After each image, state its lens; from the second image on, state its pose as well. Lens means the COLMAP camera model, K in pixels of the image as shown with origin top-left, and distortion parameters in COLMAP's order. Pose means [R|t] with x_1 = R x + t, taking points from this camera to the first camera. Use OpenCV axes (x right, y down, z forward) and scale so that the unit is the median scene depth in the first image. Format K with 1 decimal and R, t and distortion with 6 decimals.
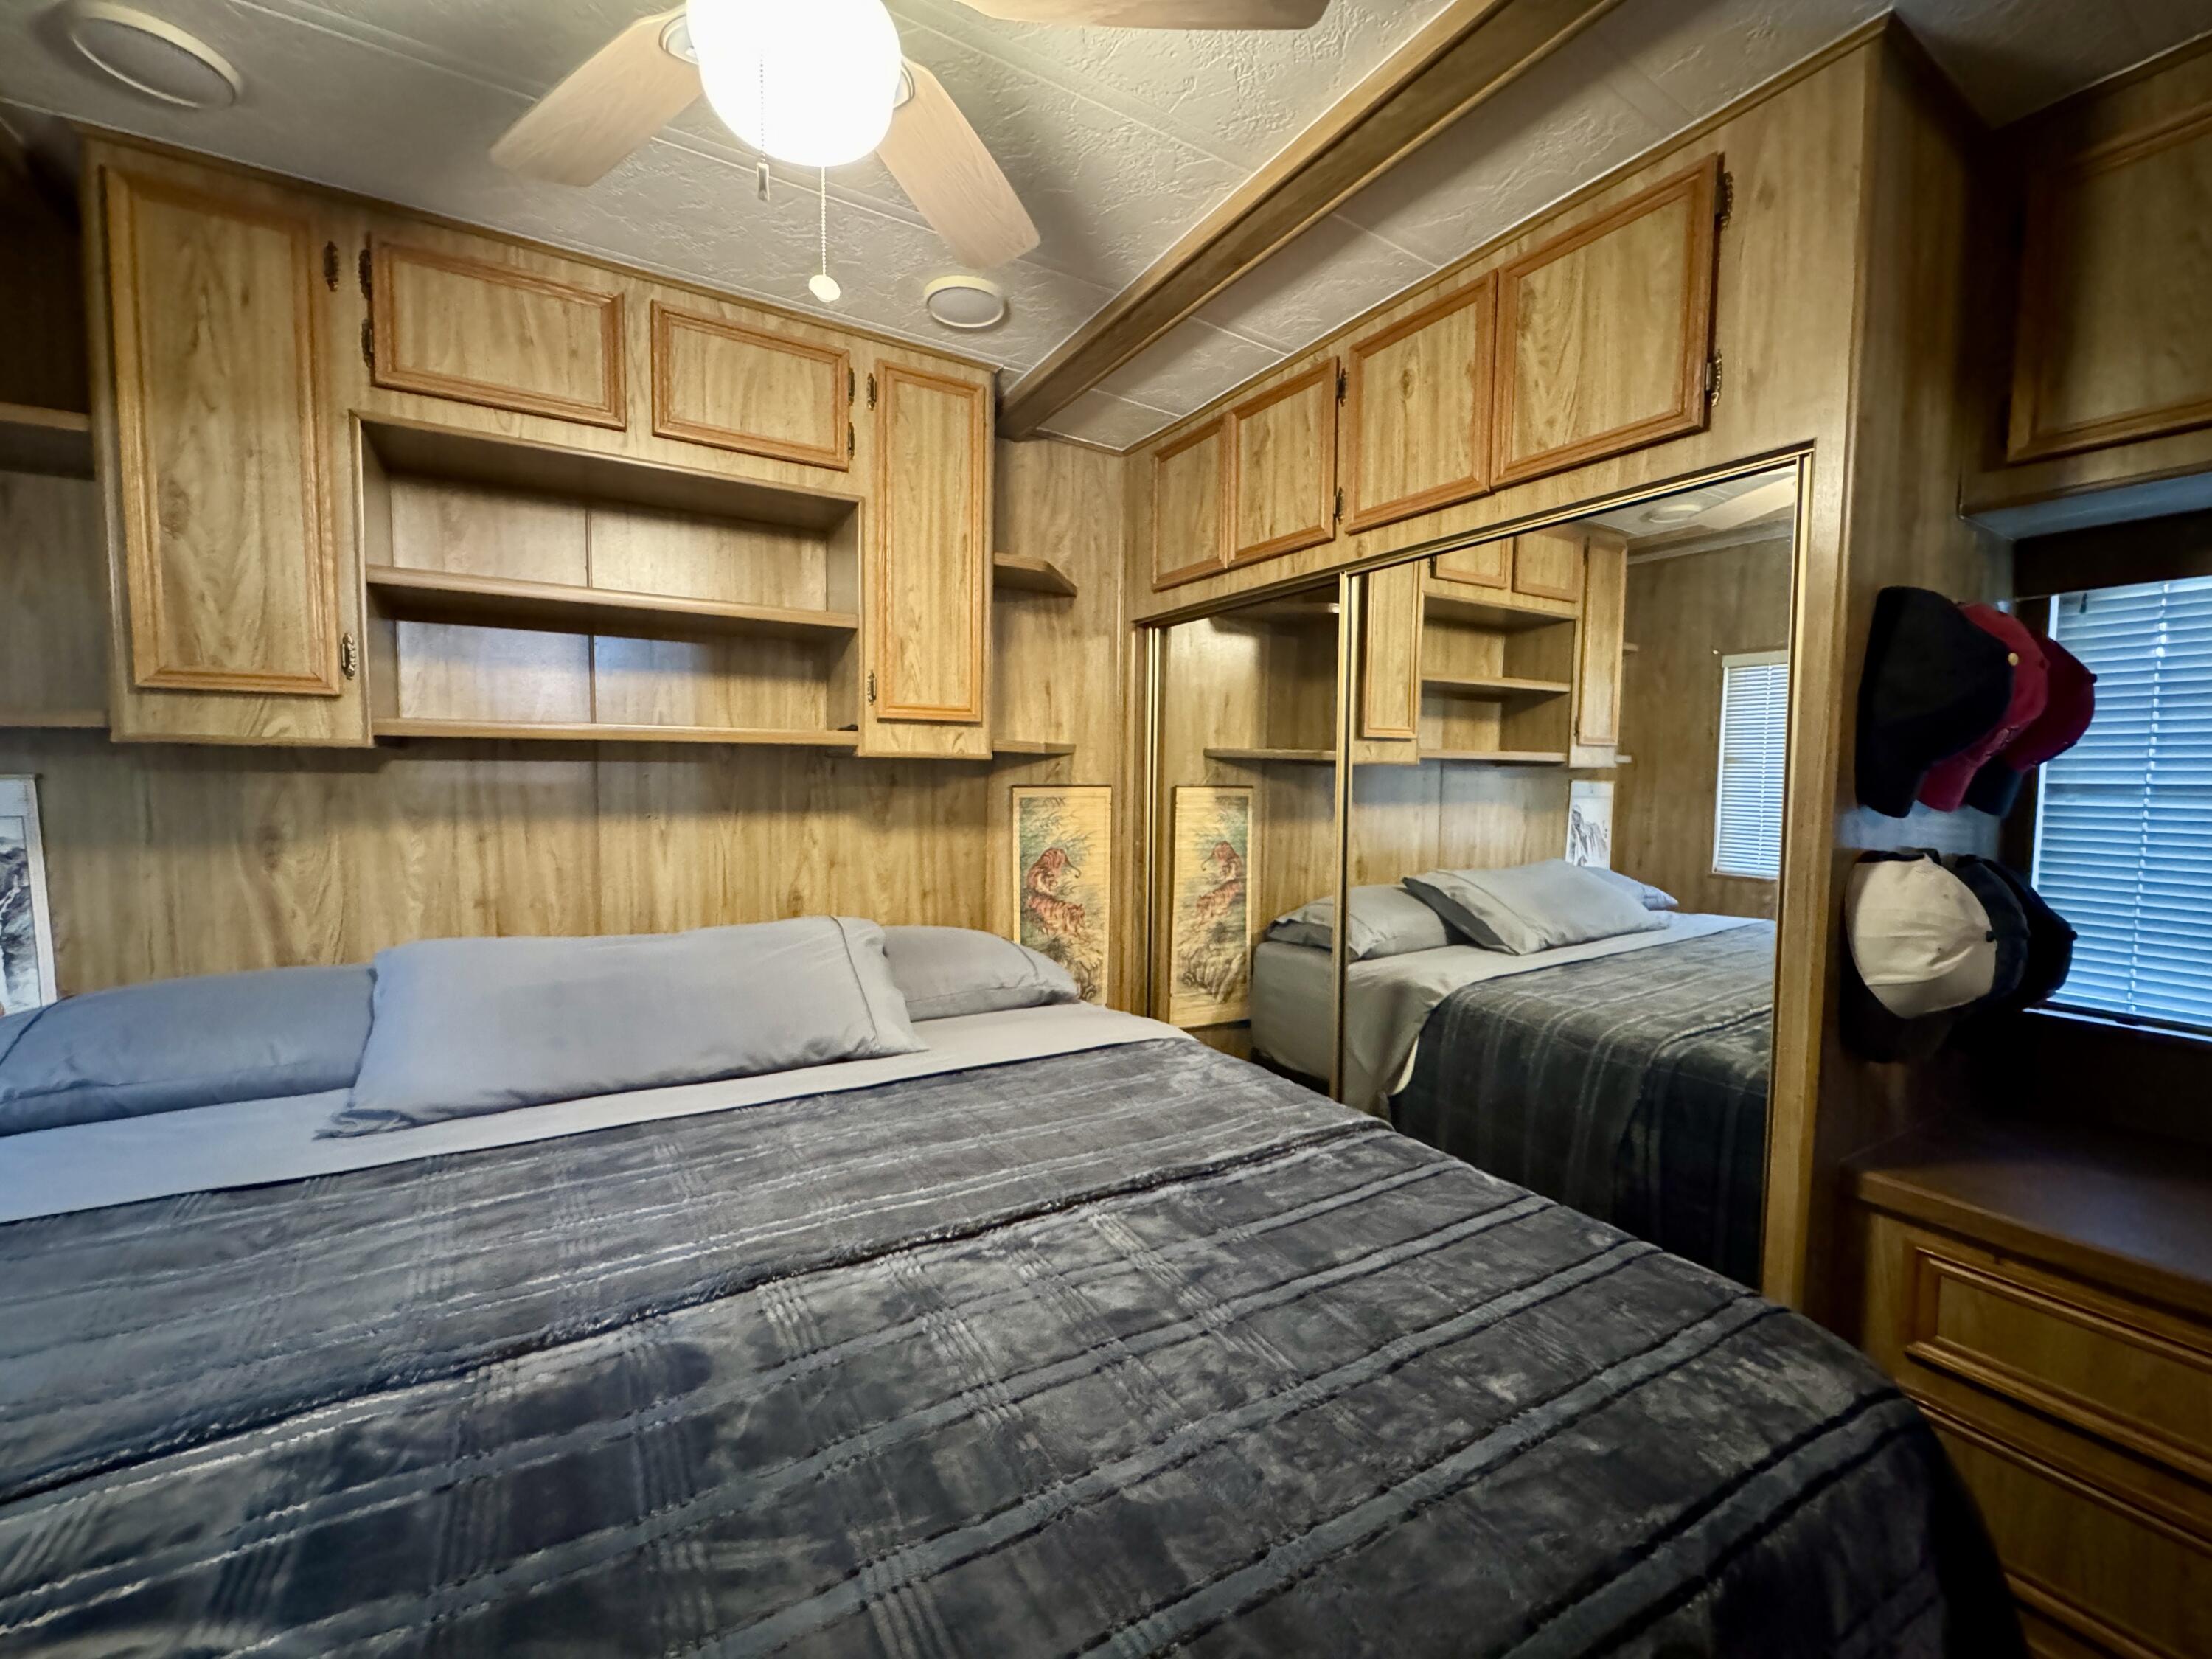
lens RADIAL K [[883.7, 0, 1106.1], [0, 883.7, 827.4], [0, 0, 1]] dist [-0.004627, 0.000395]
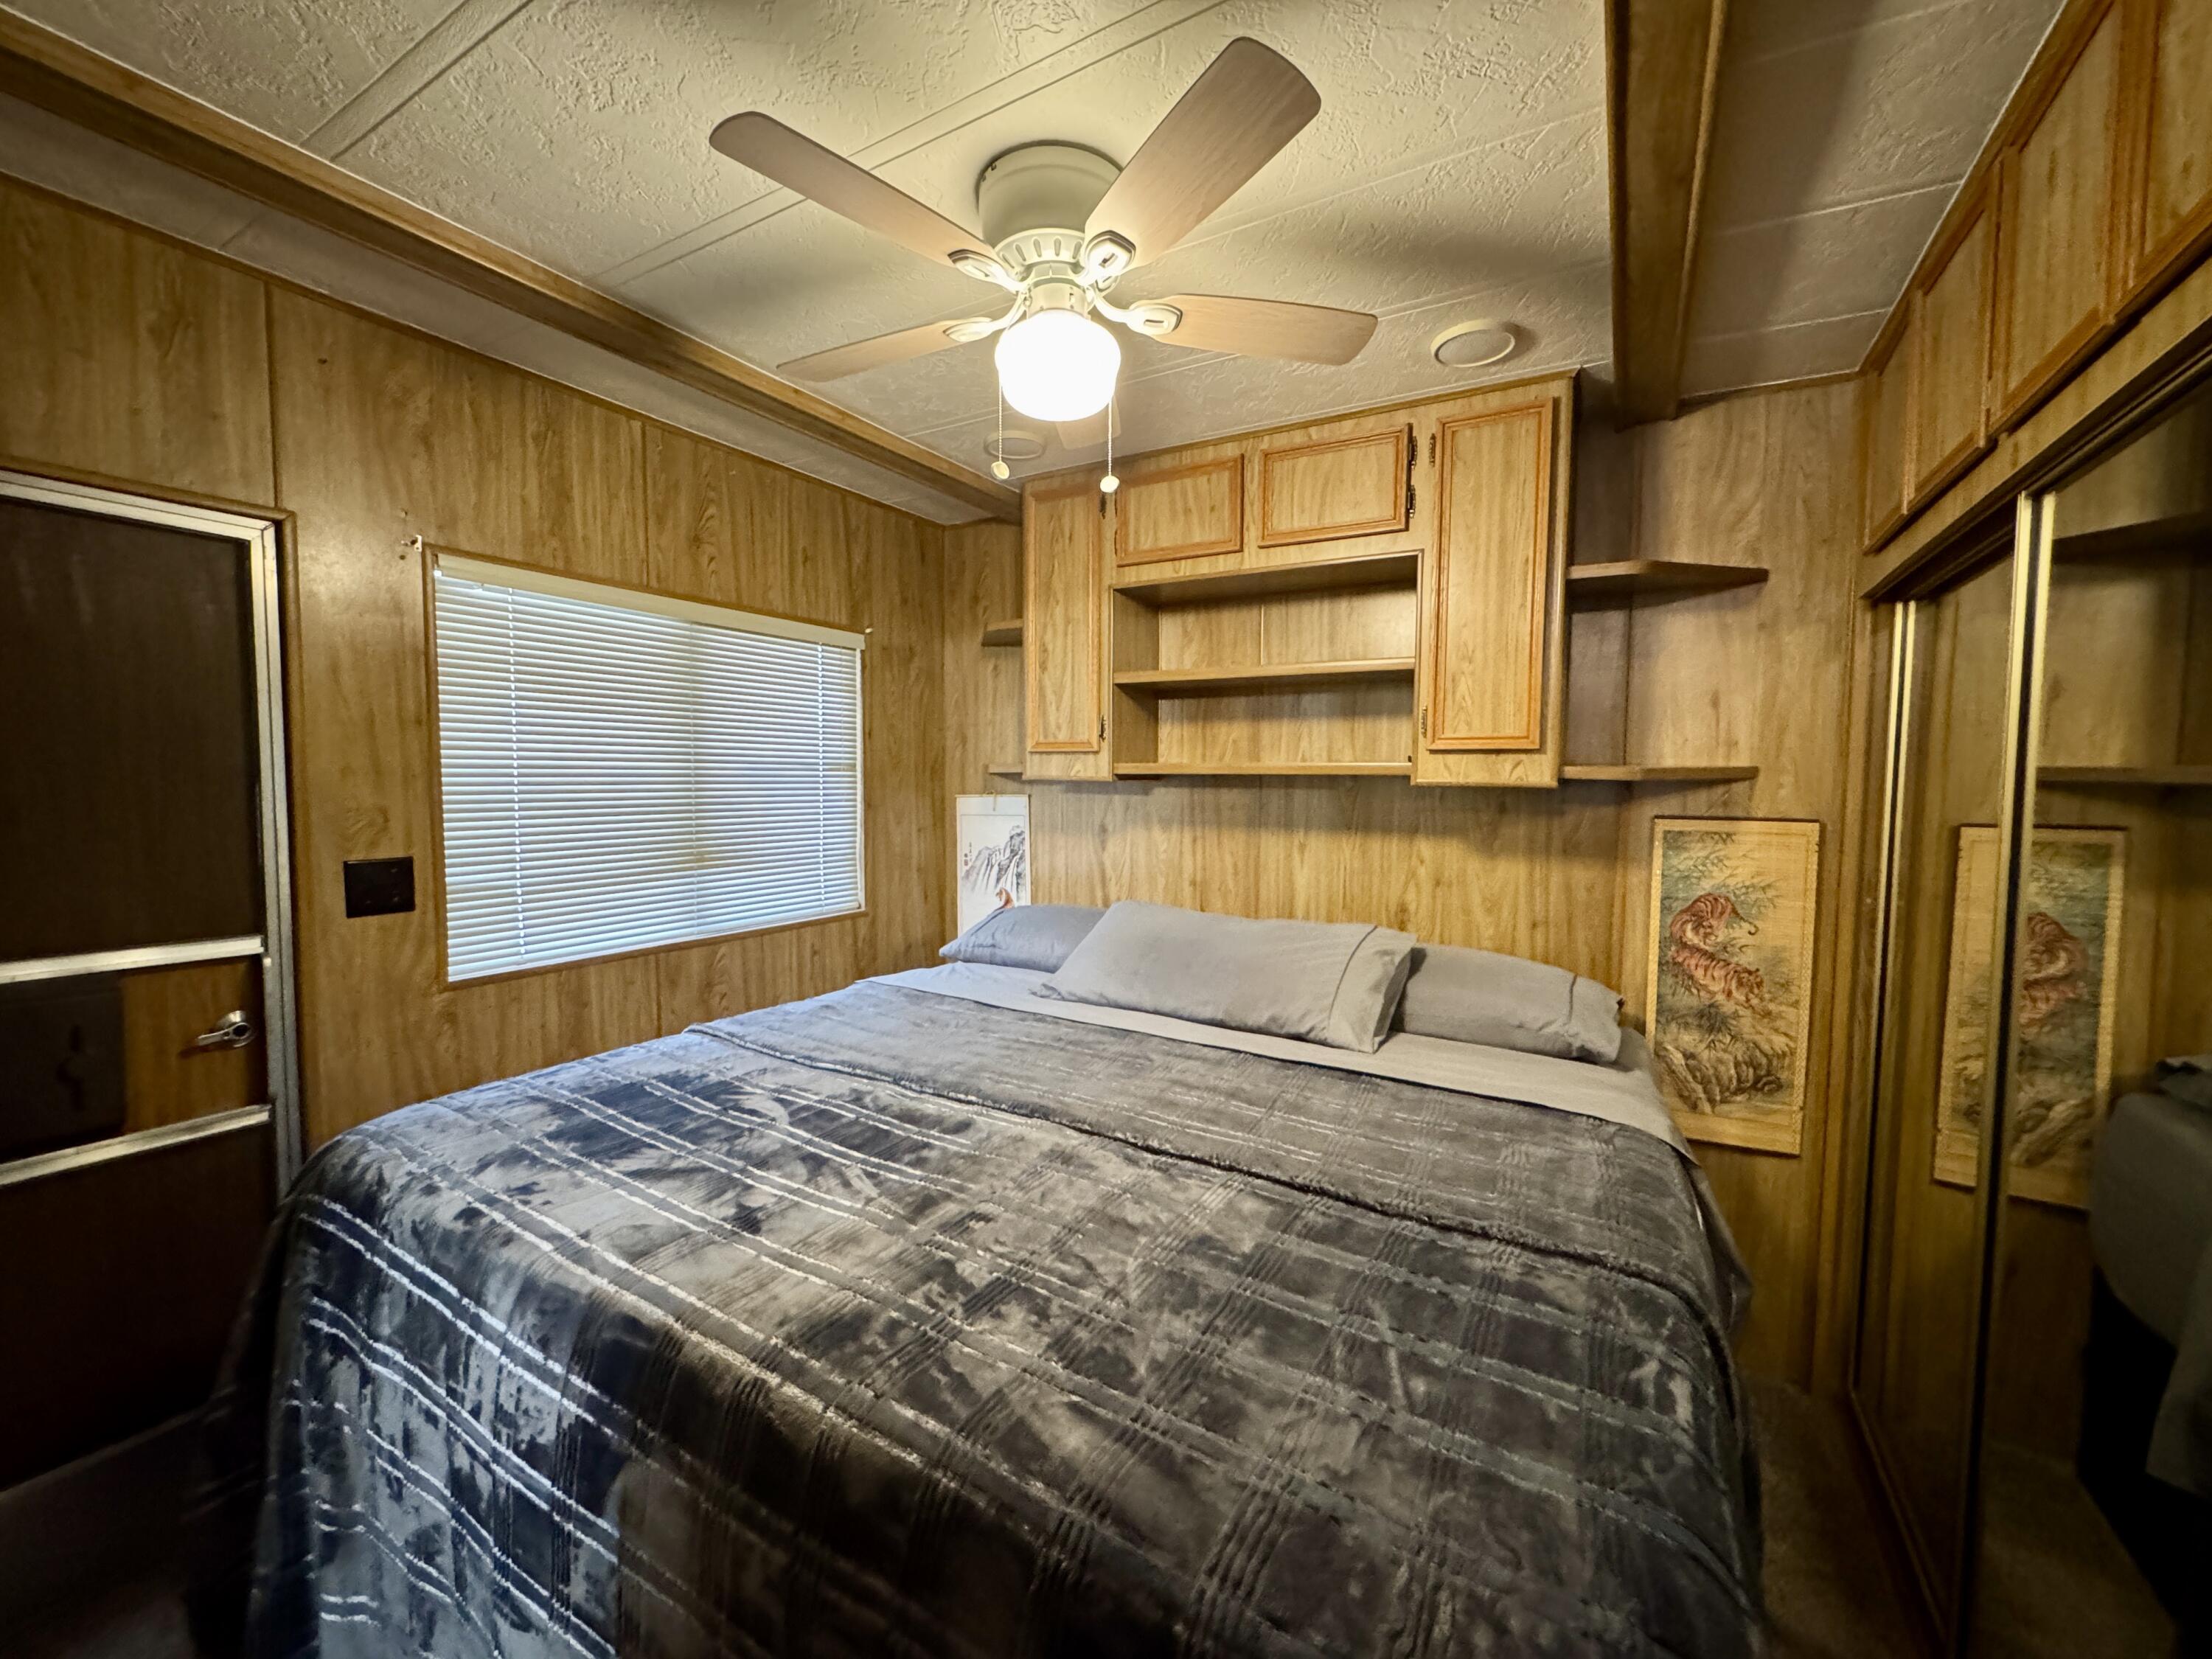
lens RADIAL K [[883.7, 0, 1106.1], [0, 883.7, 827.4], [0, 0, 1]] dist [-0.004627, 0.000395]
pose [[0.481079, 0.044499, -0.875547, 0.477034], [-0.059484, 0.998066, 0.018042, -0.024037], [0.874657, 0.043401, 0.482796, 0.133509]]
